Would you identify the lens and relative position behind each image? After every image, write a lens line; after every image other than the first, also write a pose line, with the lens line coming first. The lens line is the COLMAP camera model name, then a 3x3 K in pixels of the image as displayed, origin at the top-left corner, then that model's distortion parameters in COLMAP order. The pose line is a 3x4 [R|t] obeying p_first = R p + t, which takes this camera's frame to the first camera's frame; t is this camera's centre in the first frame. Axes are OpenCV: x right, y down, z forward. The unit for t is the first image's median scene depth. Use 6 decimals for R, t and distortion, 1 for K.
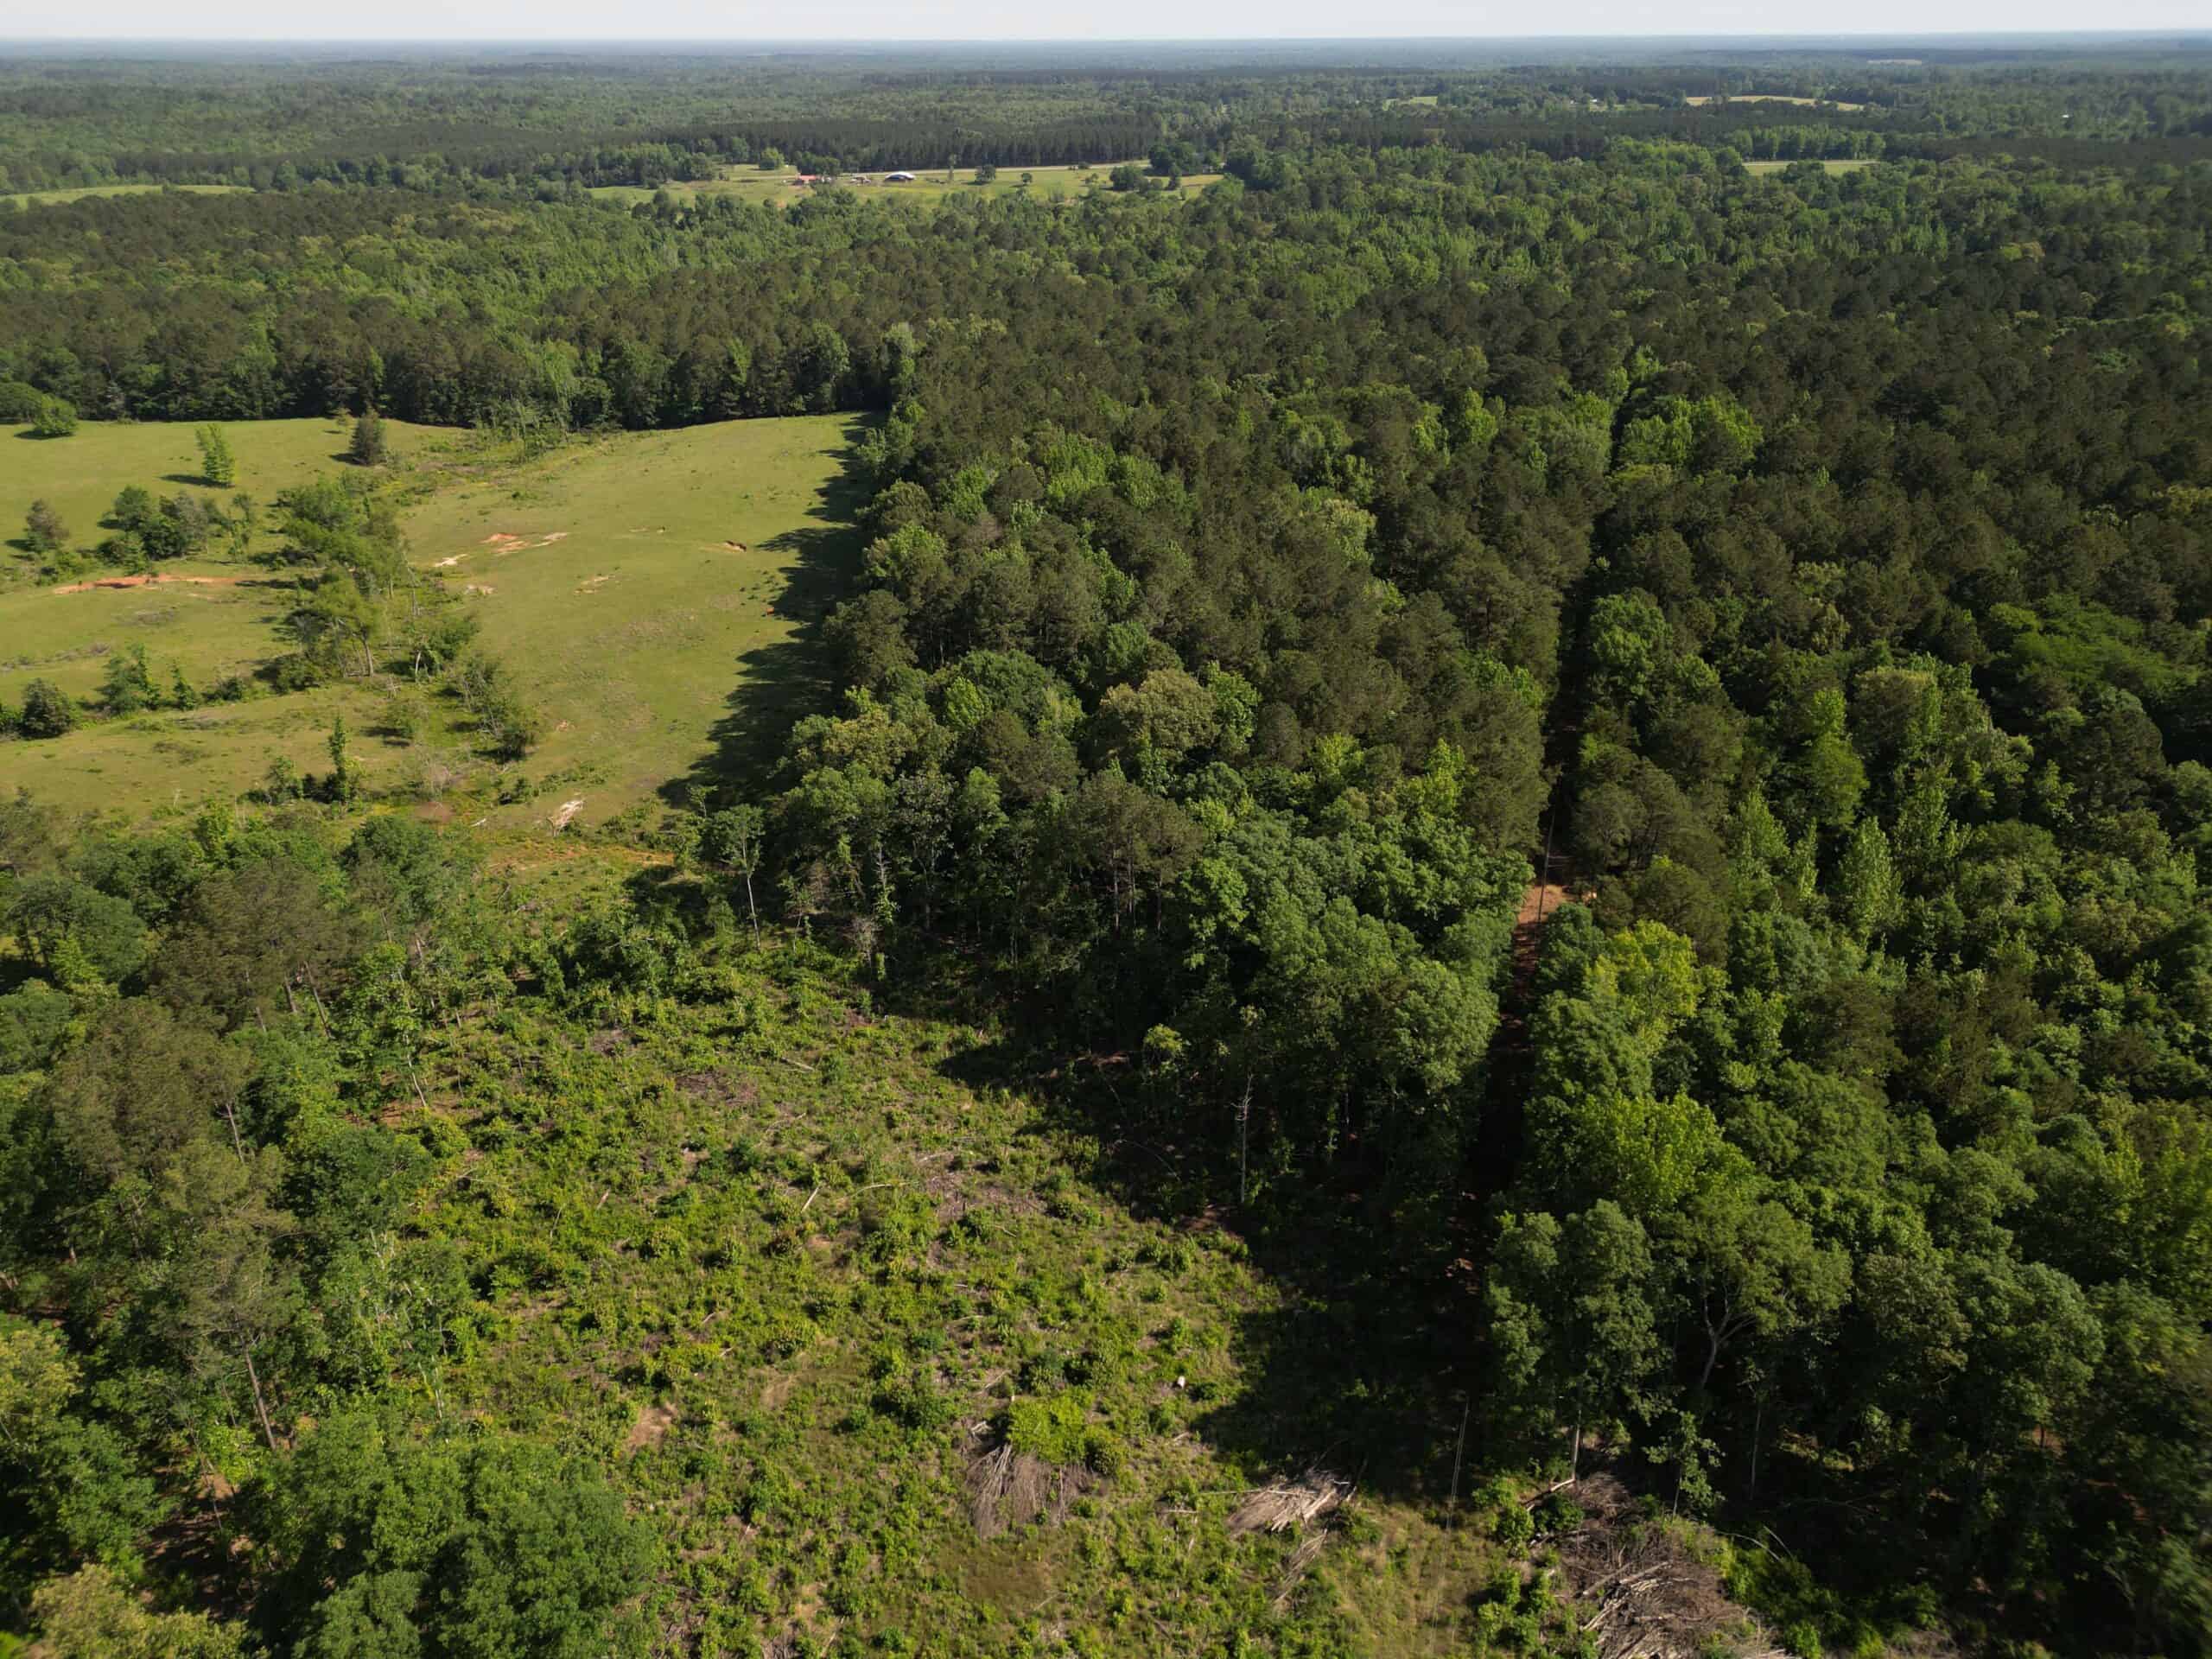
lens RADIAL K [[1543.3, 0, 1111.0], [0, 1543.3, 830.9], [0, 0, 1]] dist [0.075993, -0.072984]
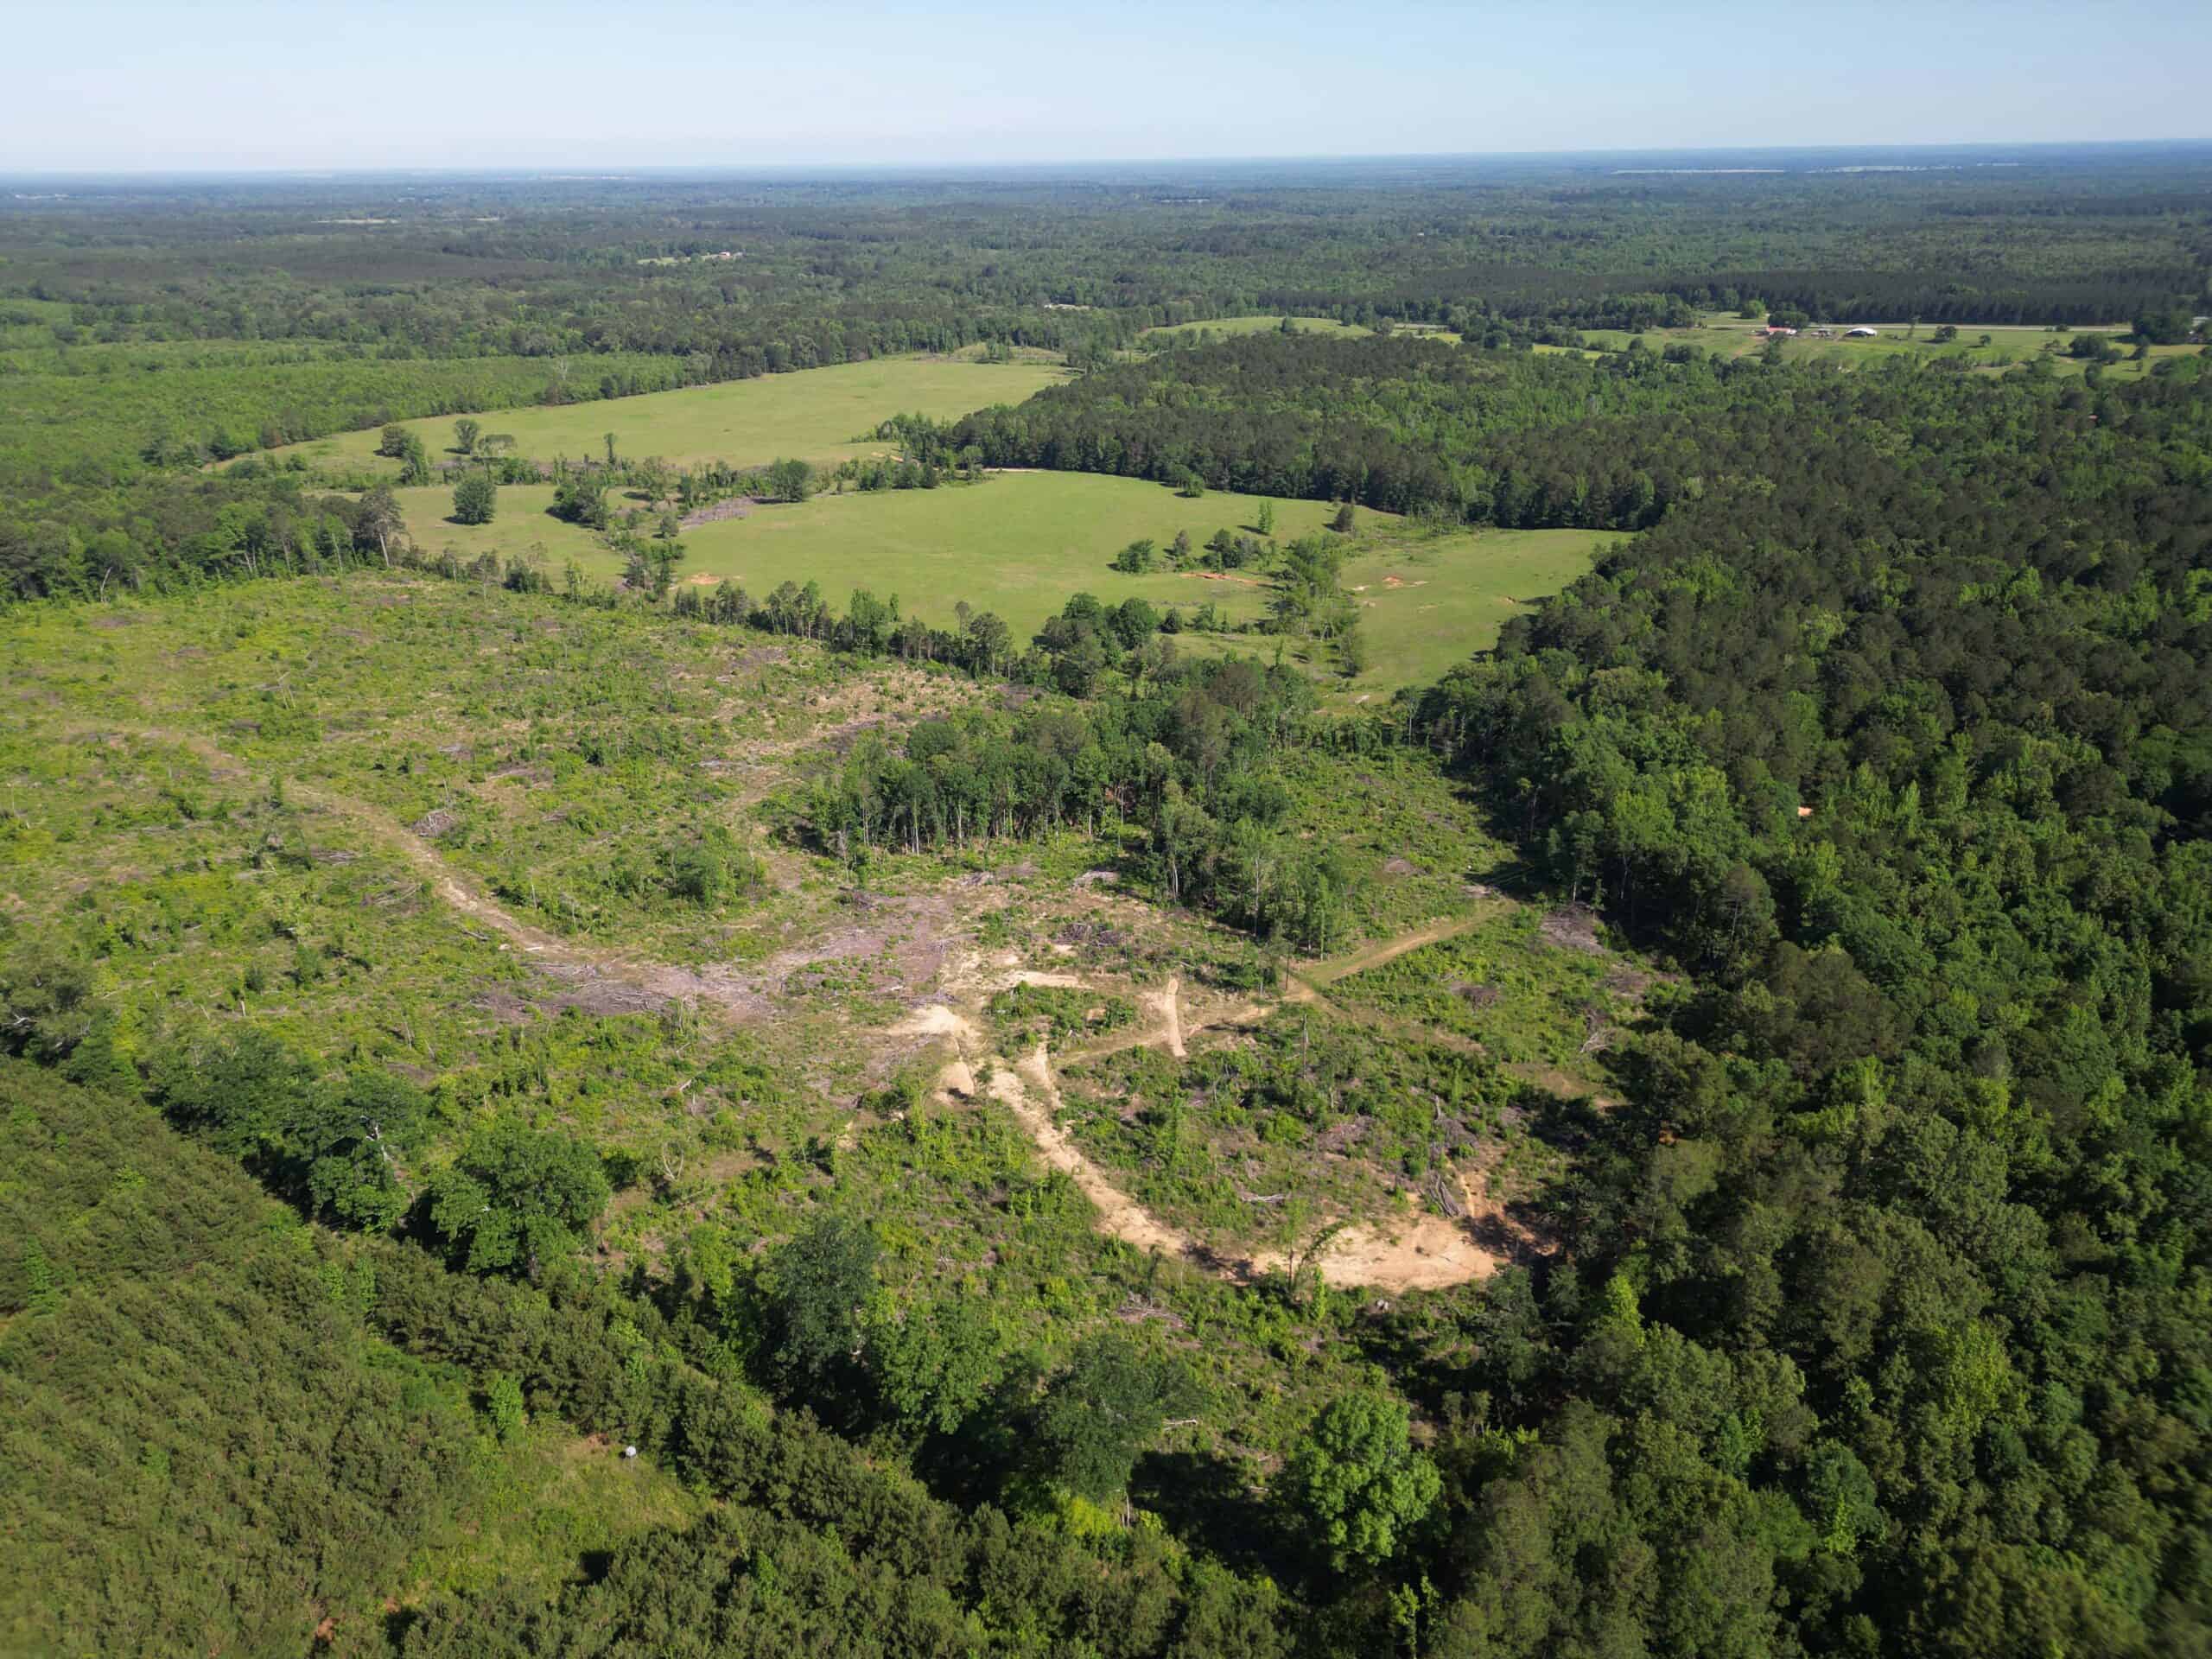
lens RADIAL K [[1548.4, 0, 1106.0], [0, 1548.4, 829.5], [0, 0, 1]] dist [0.066294, -0.068662]
pose [[0.815237, 0.224343, -0.533909, 0.564302], [-0.253976, 0.967033, 0.018536, 0.220083], [0.520466, 0.120489, 0.845339, -1.009185]]
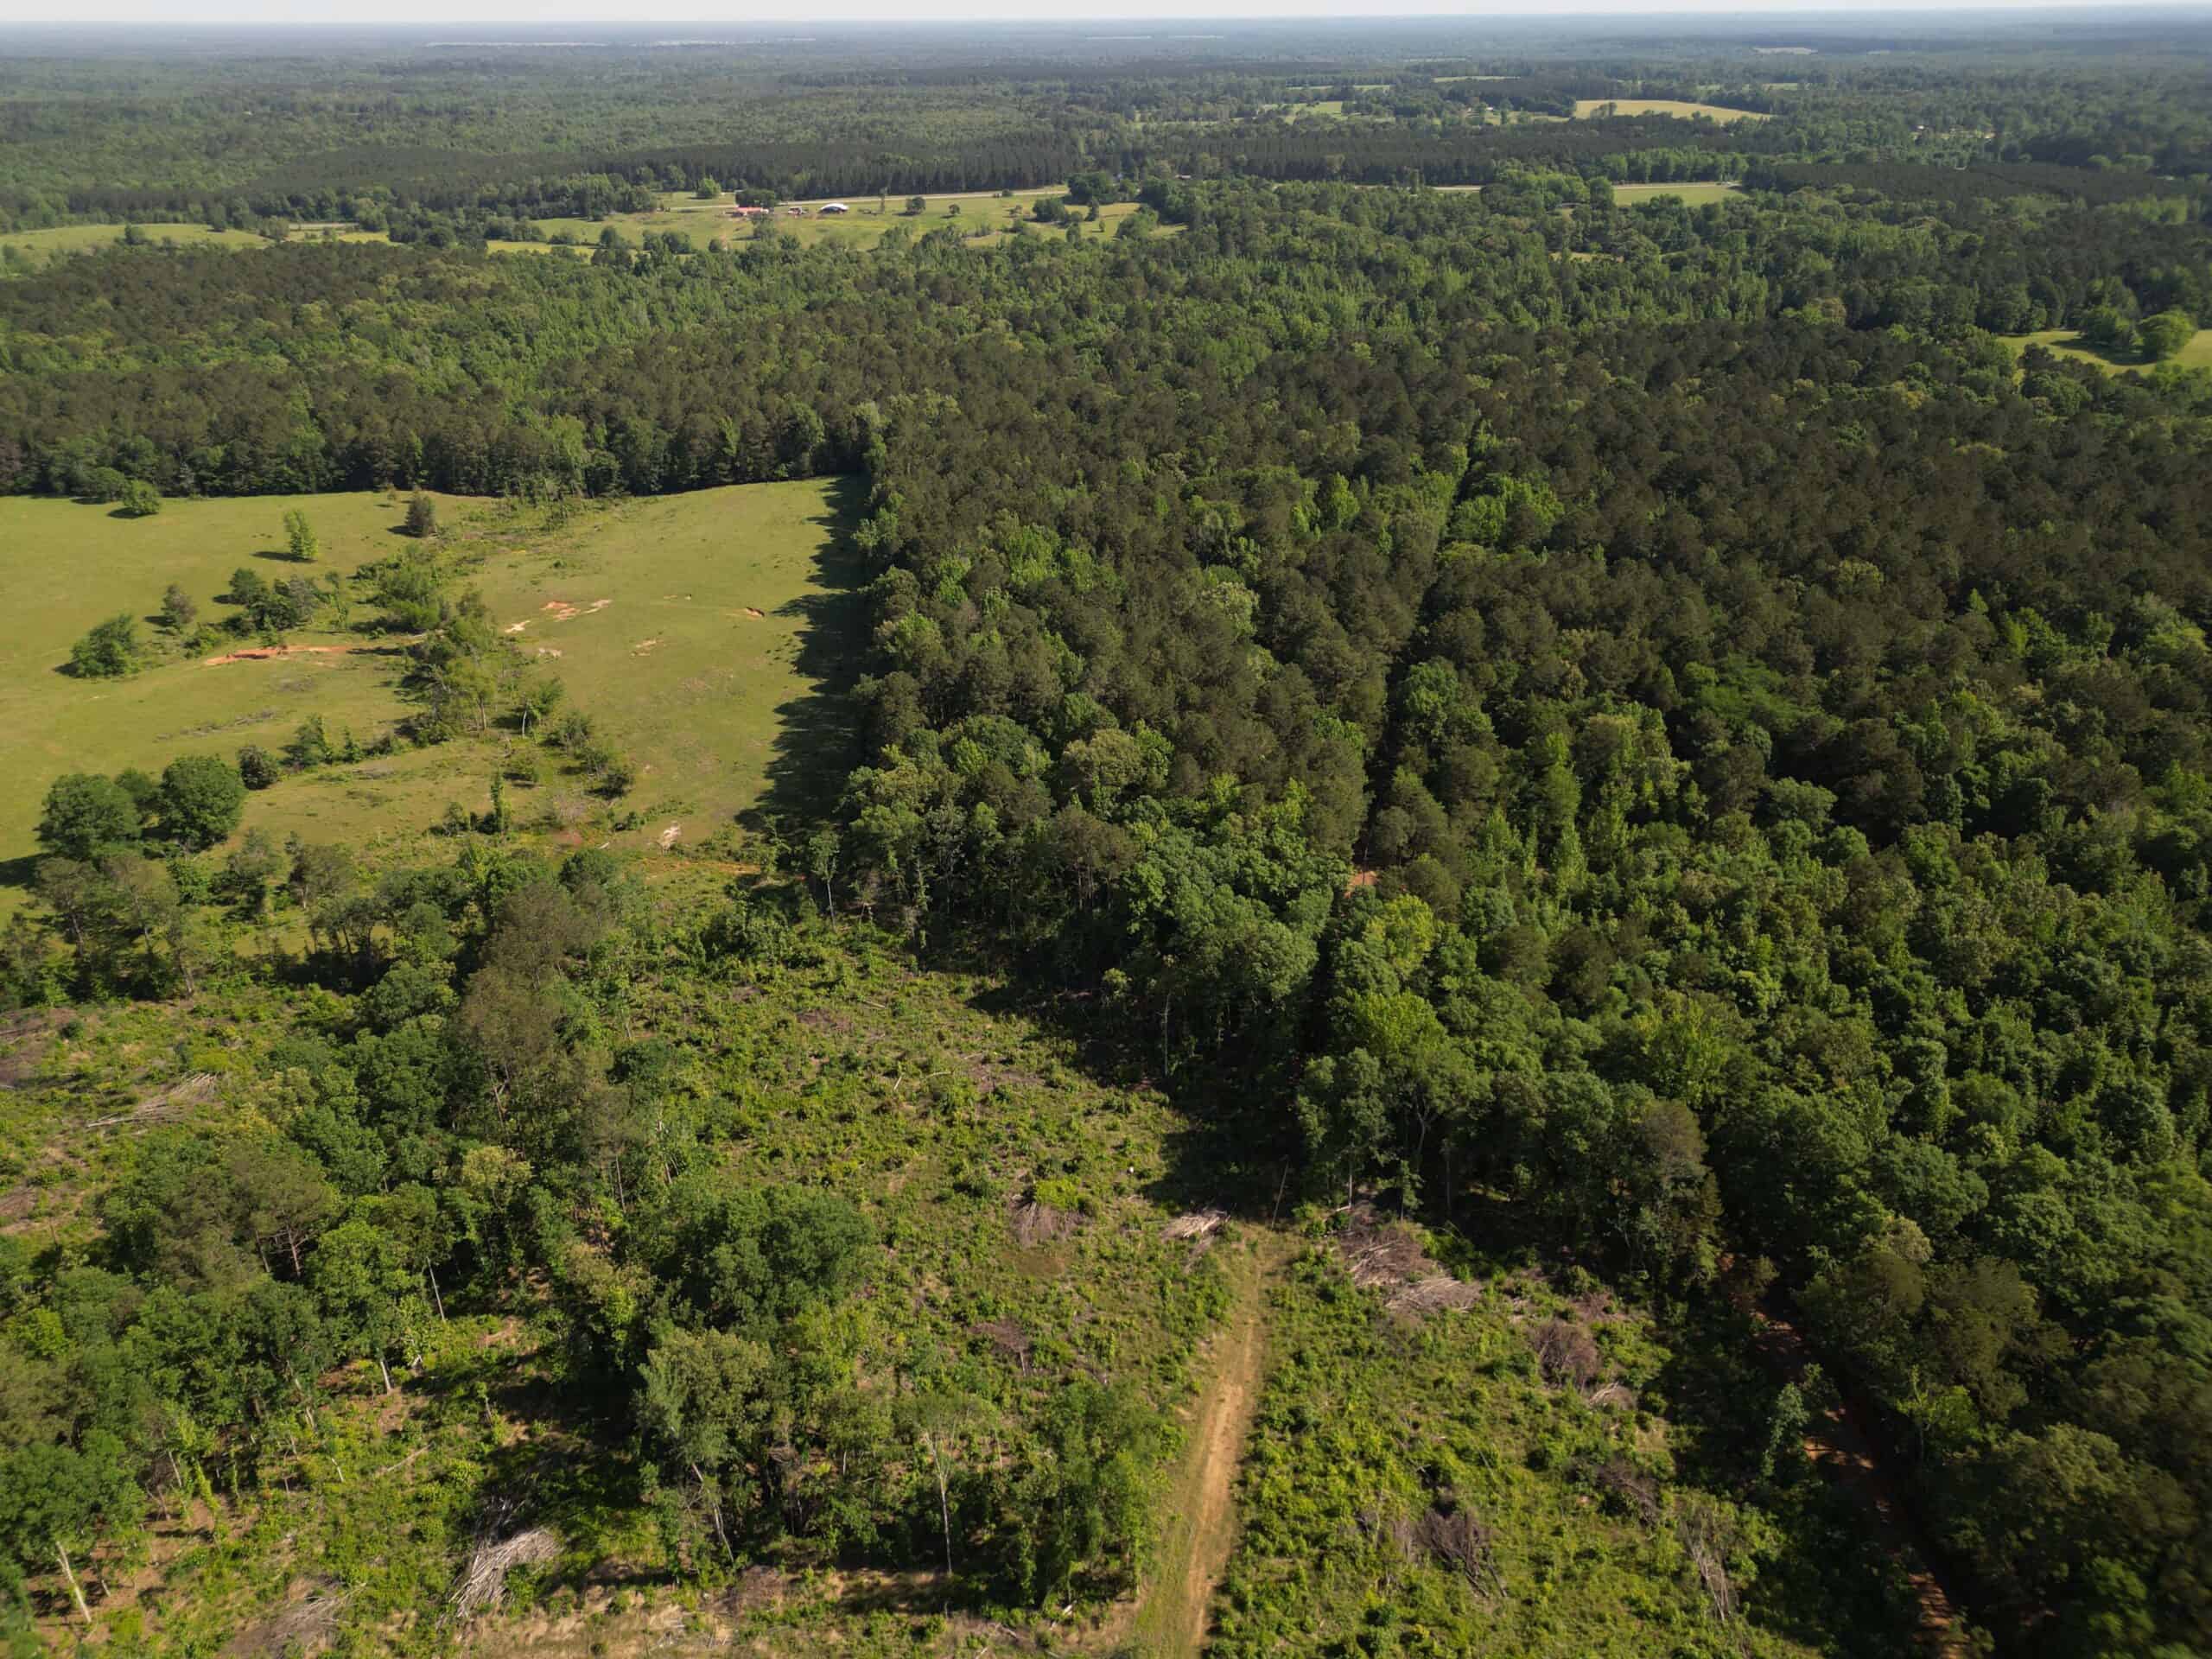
lens RADIAL K [[1543.3, 0, 1111.0], [0, 1543.3, 830.9], [0, 0, 1]] dist [0.075993, -0.072984]
pose [[0.998727, -0.026740, 0.042761, -0.022154], [0.026259, 0.999586, 0.011755, -0.022948], [-0.043058, -0.010617, 0.999016, -0.383543]]
